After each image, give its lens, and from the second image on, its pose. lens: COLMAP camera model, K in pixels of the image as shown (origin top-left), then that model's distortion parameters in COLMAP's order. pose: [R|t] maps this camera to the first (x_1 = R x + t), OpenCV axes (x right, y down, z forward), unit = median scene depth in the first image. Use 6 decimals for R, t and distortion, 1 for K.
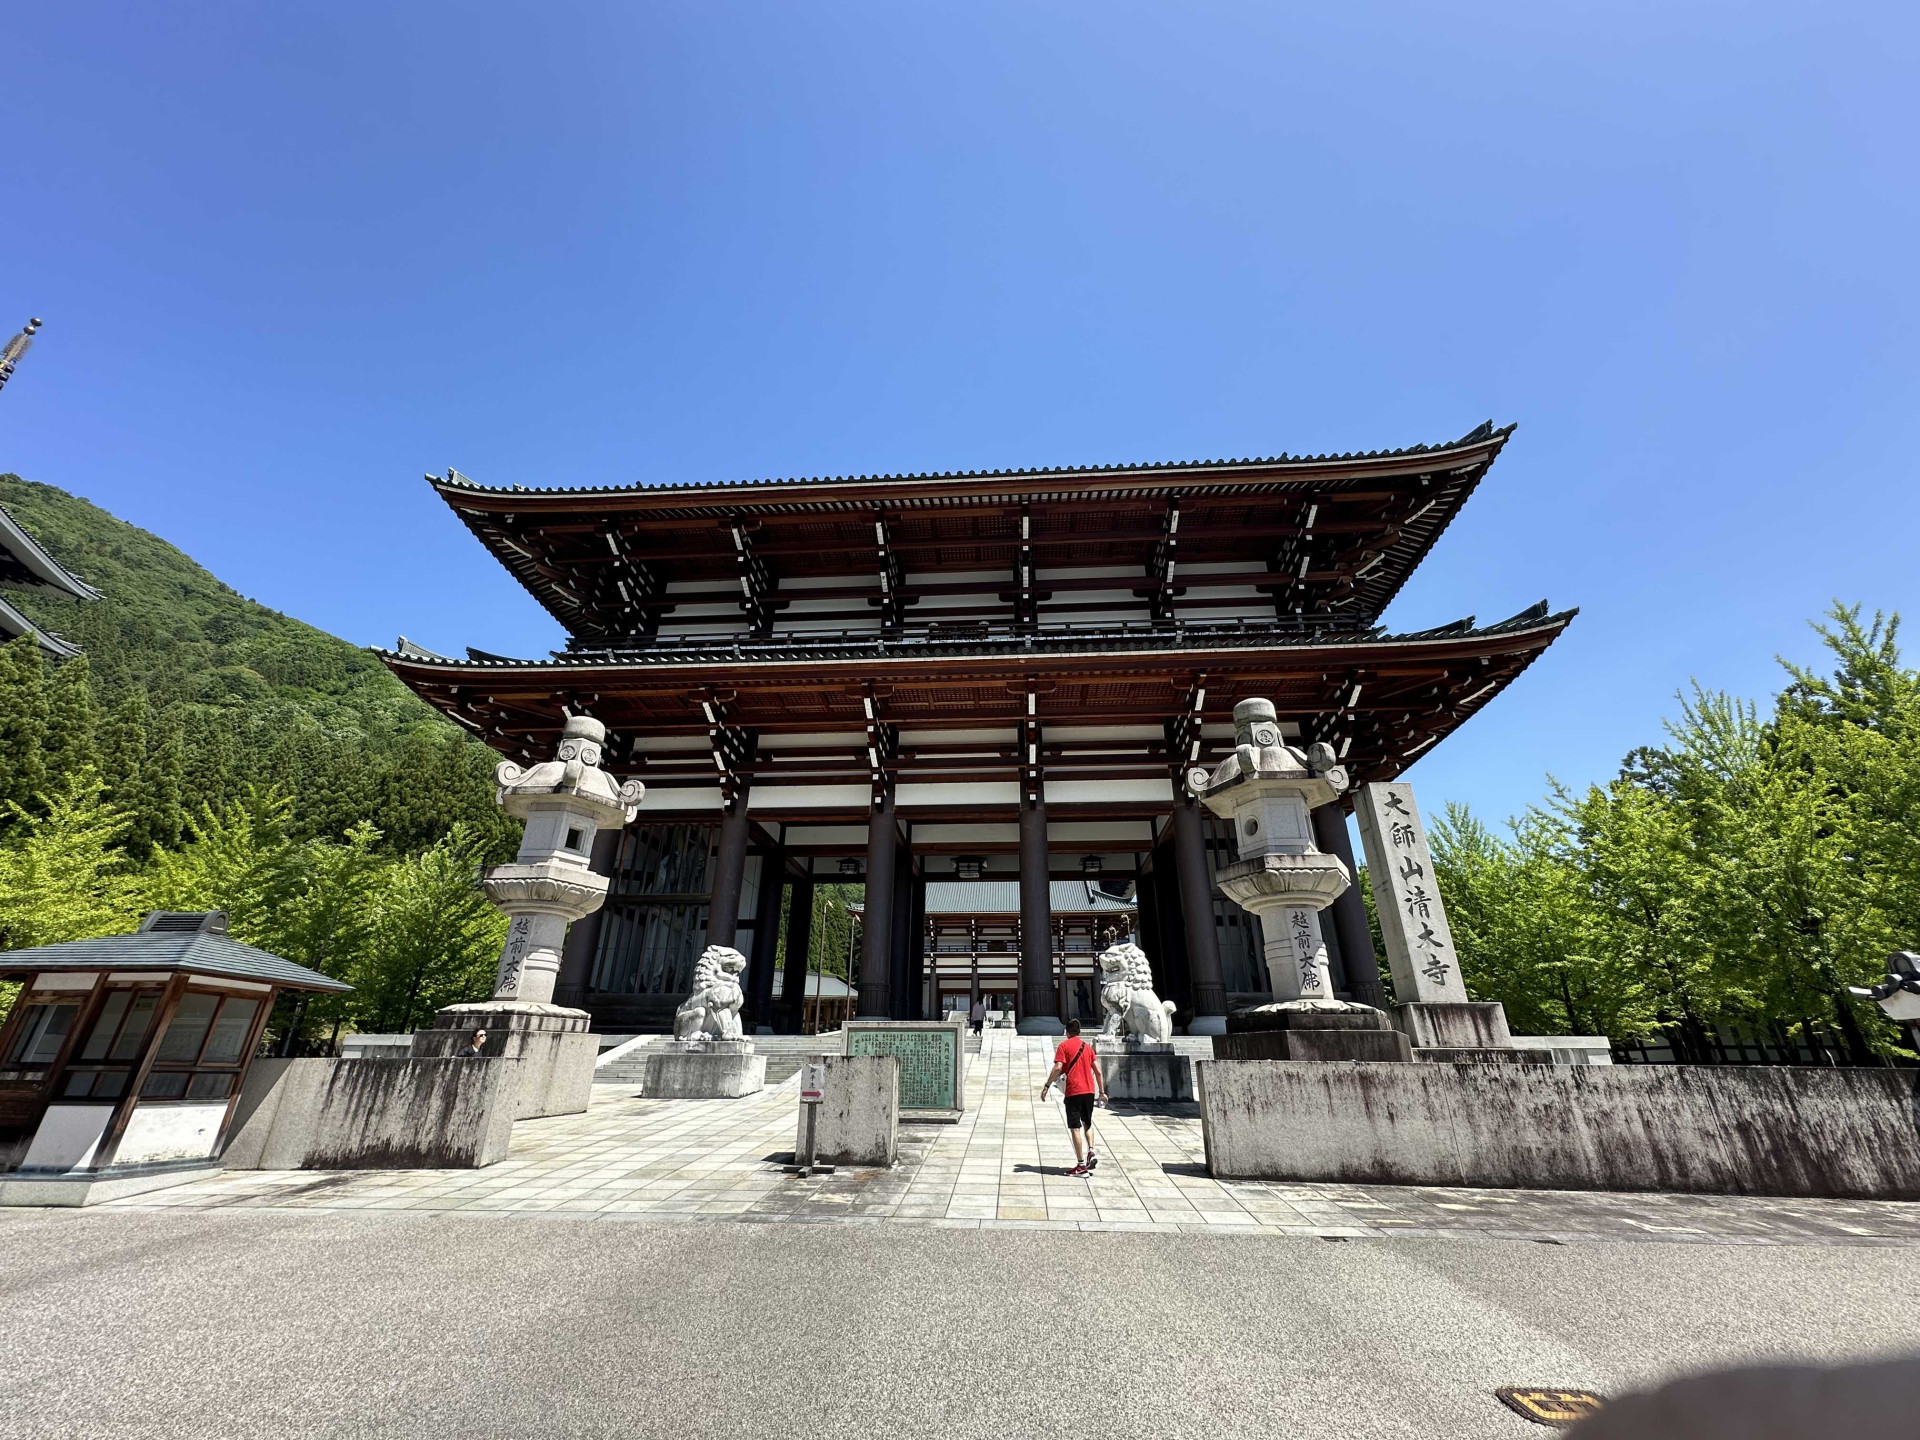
lens RADIAL K [[783.3, 0, 967.0], [0, 783.3, 725.2], [0, 0, 1]] dist [-0.000261, 0.000001]
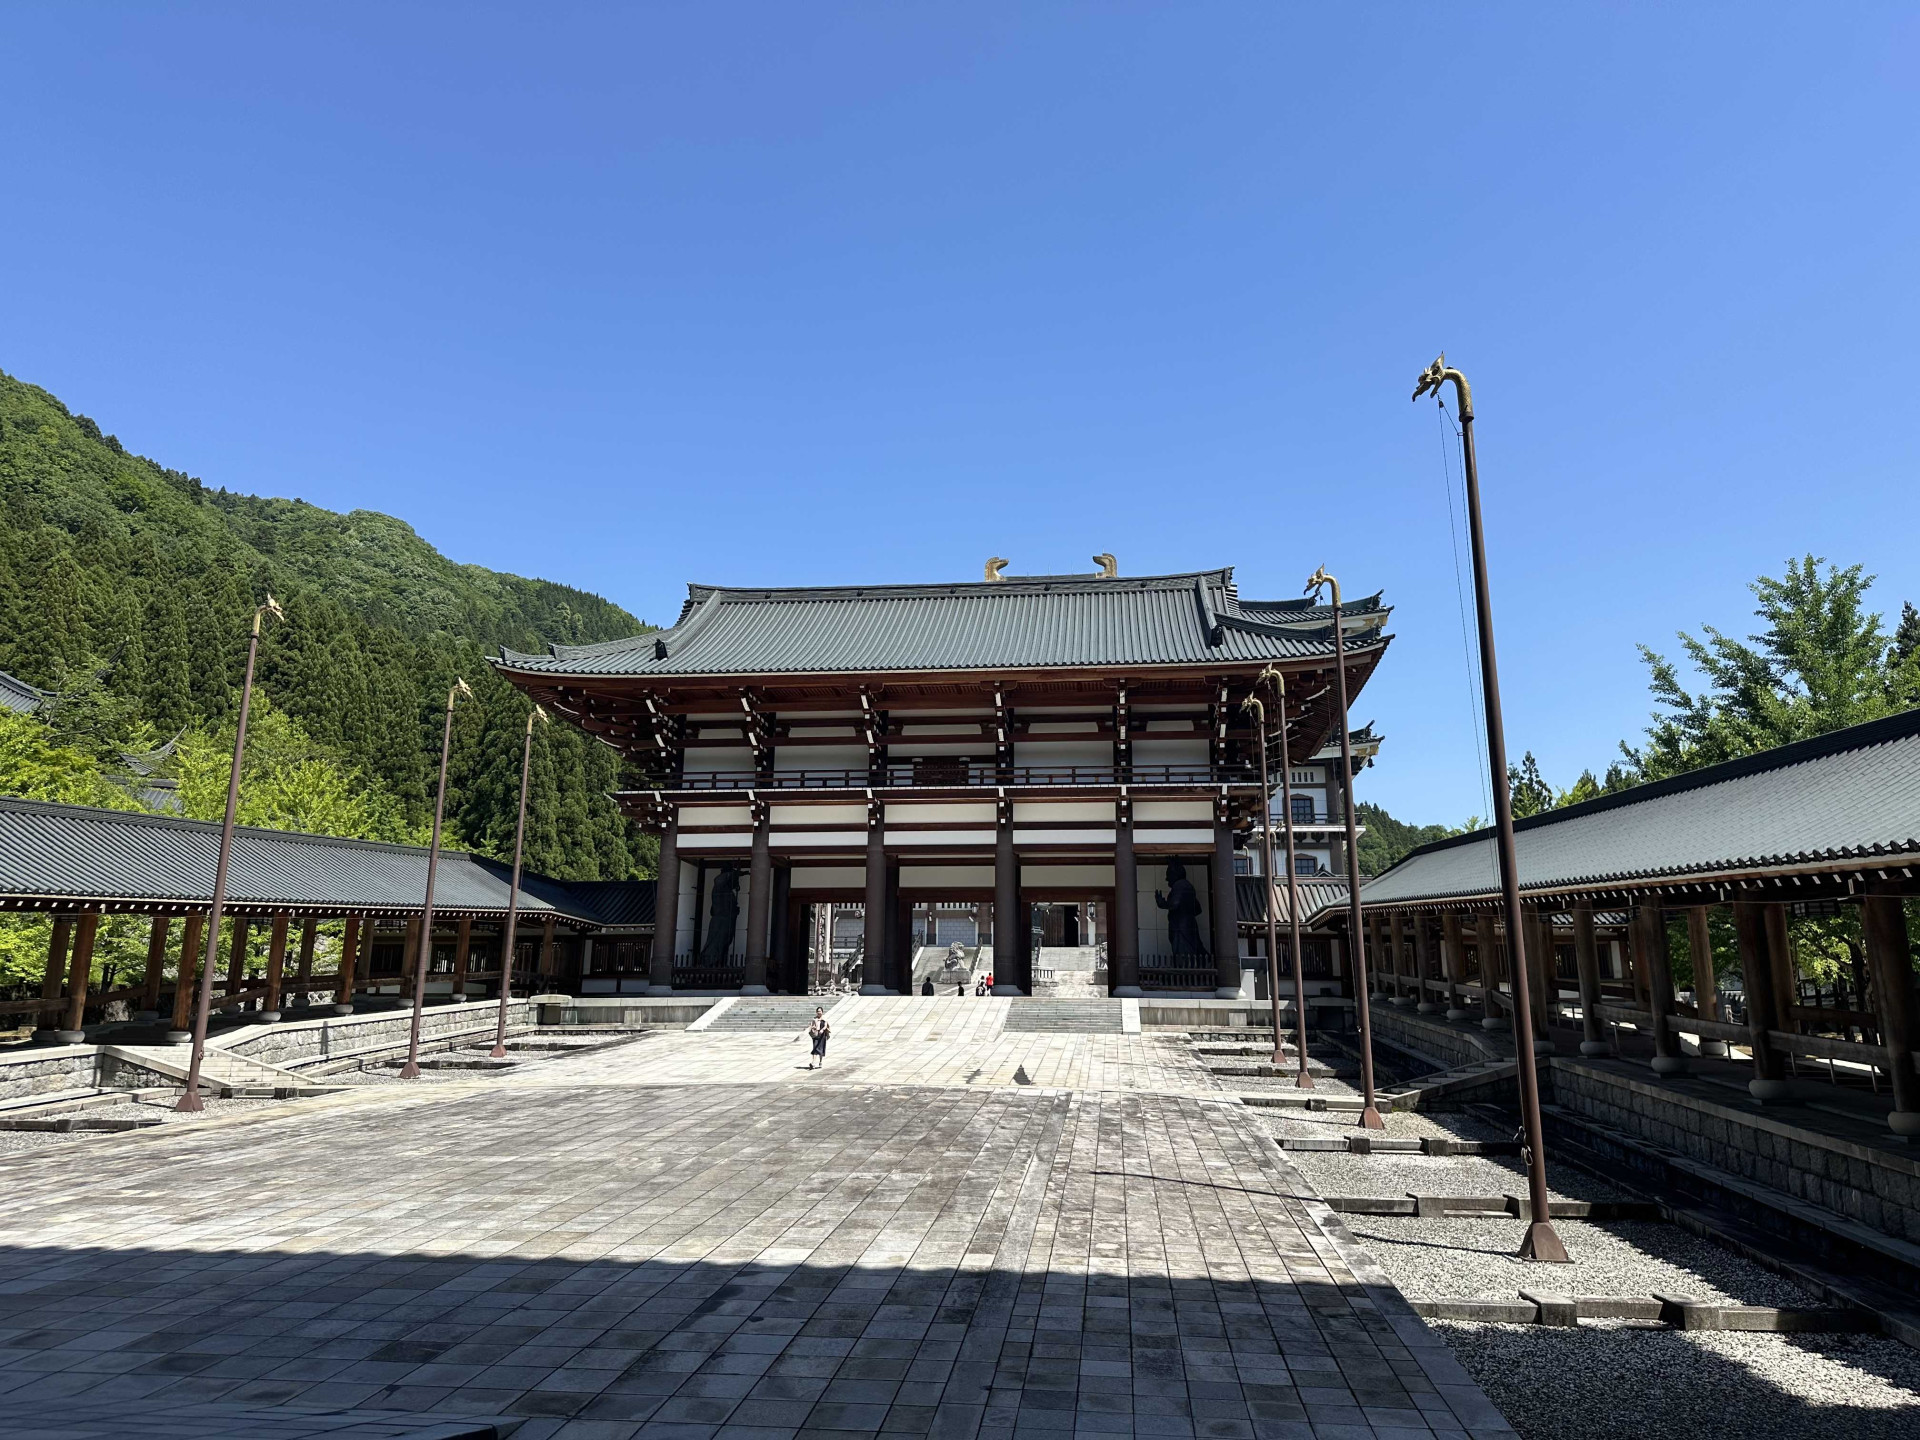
lens RADIAL K [[1373.2, 0, 947.9], [0, 1373.2, 739.5], [0, 0, 1]] dist [0.075313, -0.063010]
pose [[0.998285, -0.005194, -0.058307, 0.375843], [0.016598, 0.980290, 0.196866, 0.703834], [0.056135, -0.197496, 0.978695, 1.918148]]
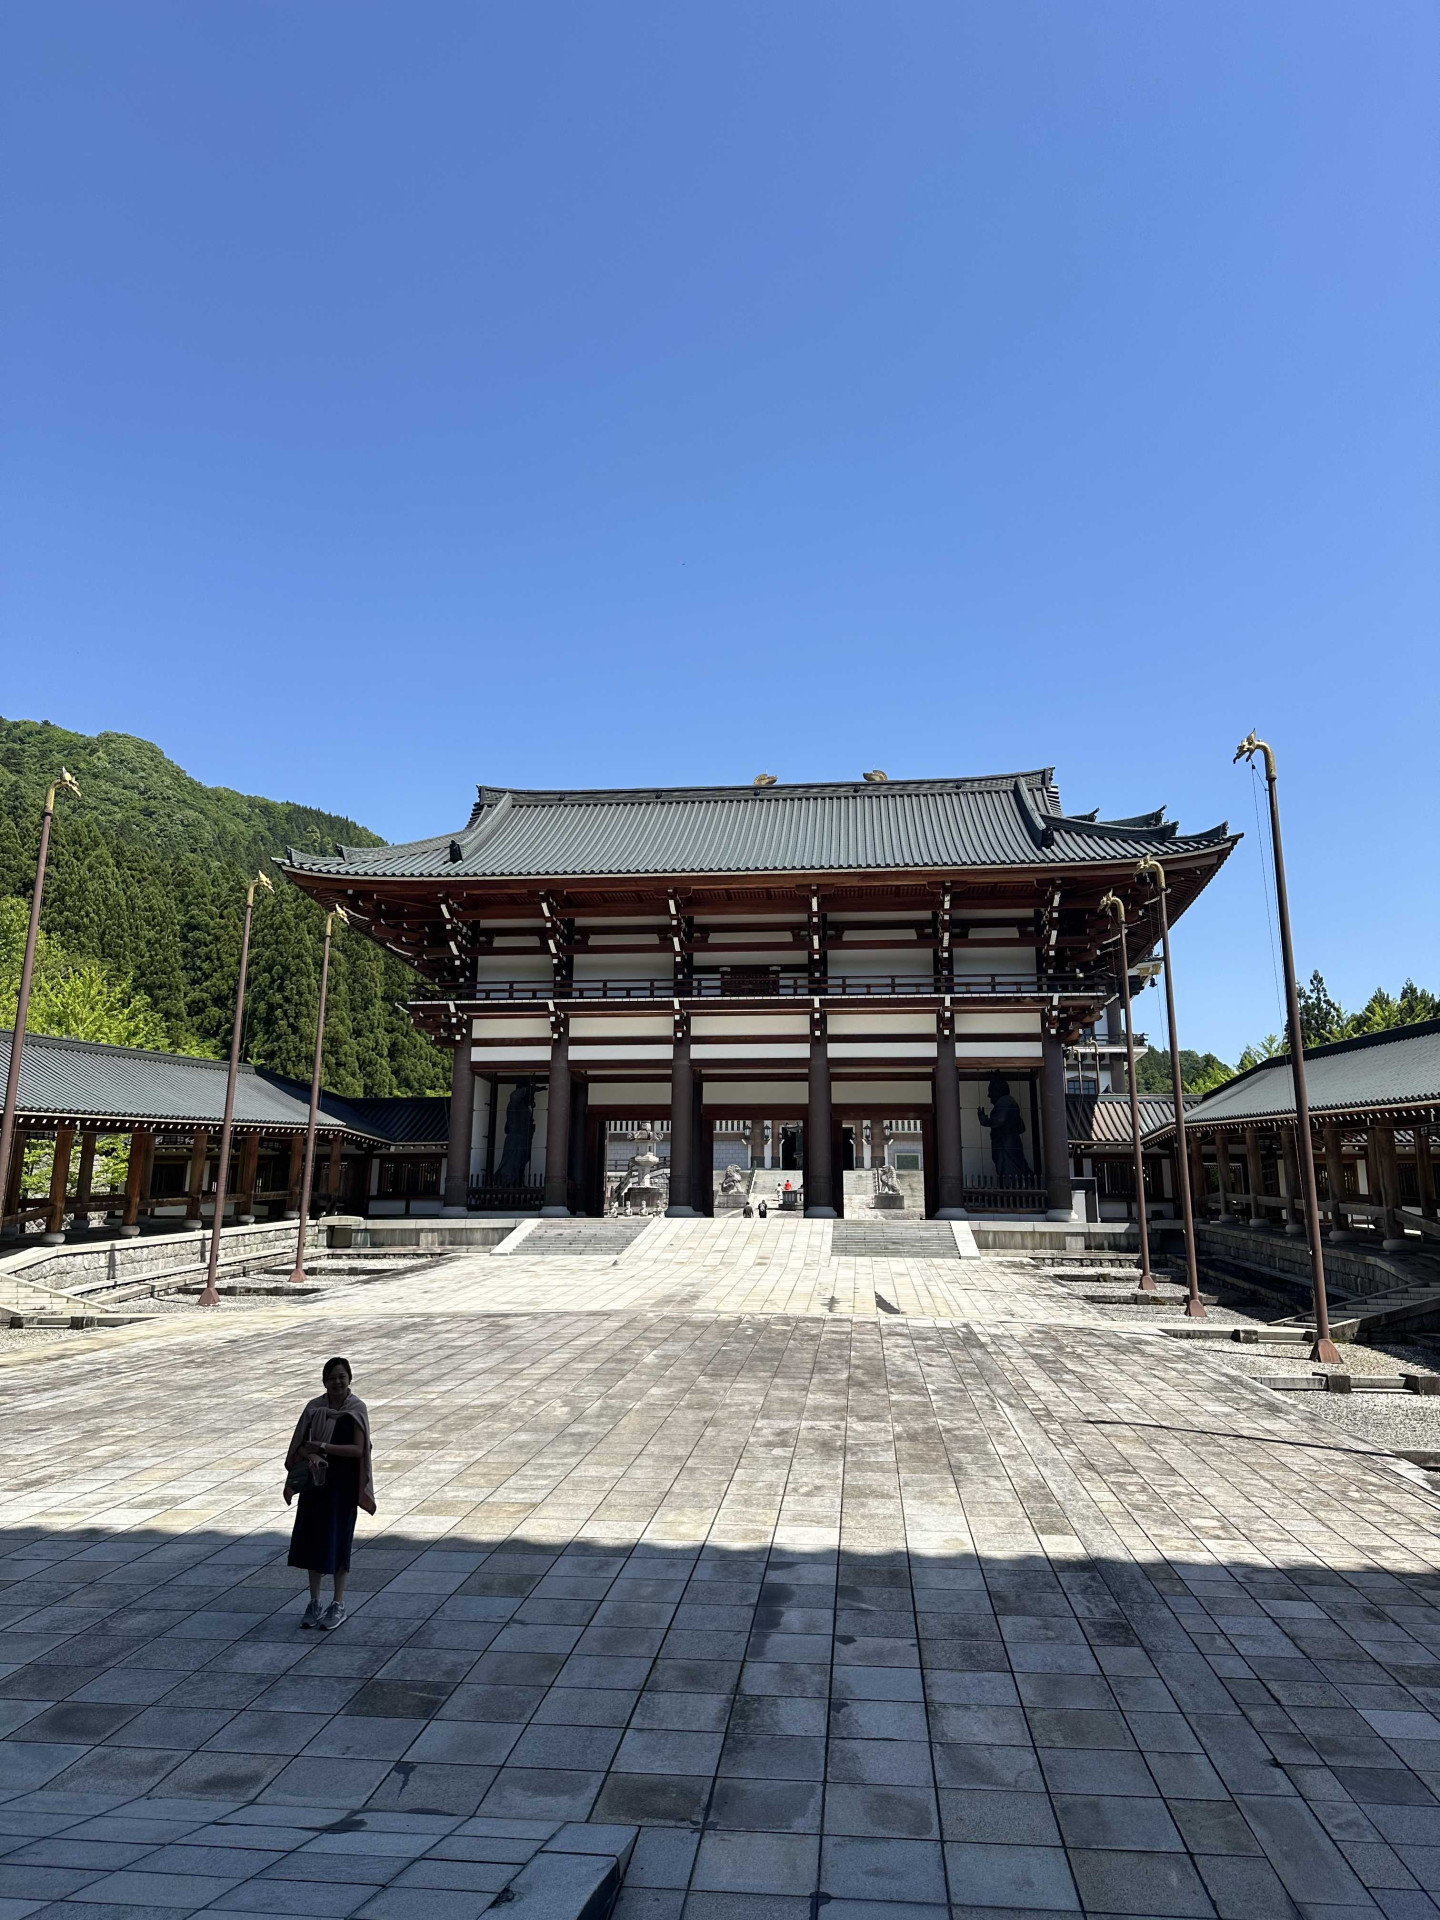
lens RADIAL K [[1373.2, 0, 708.6], [0, 1373.2, 963.3], [0, 0, 1]] dist [0.075313, -0.063010]
pose [[0.998767, -0.004200, -0.049472, 0.241445], [0.013810, 0.980593, 0.195565, 0.768511], [0.047691, -0.196008, 0.979442, 2.057441]]
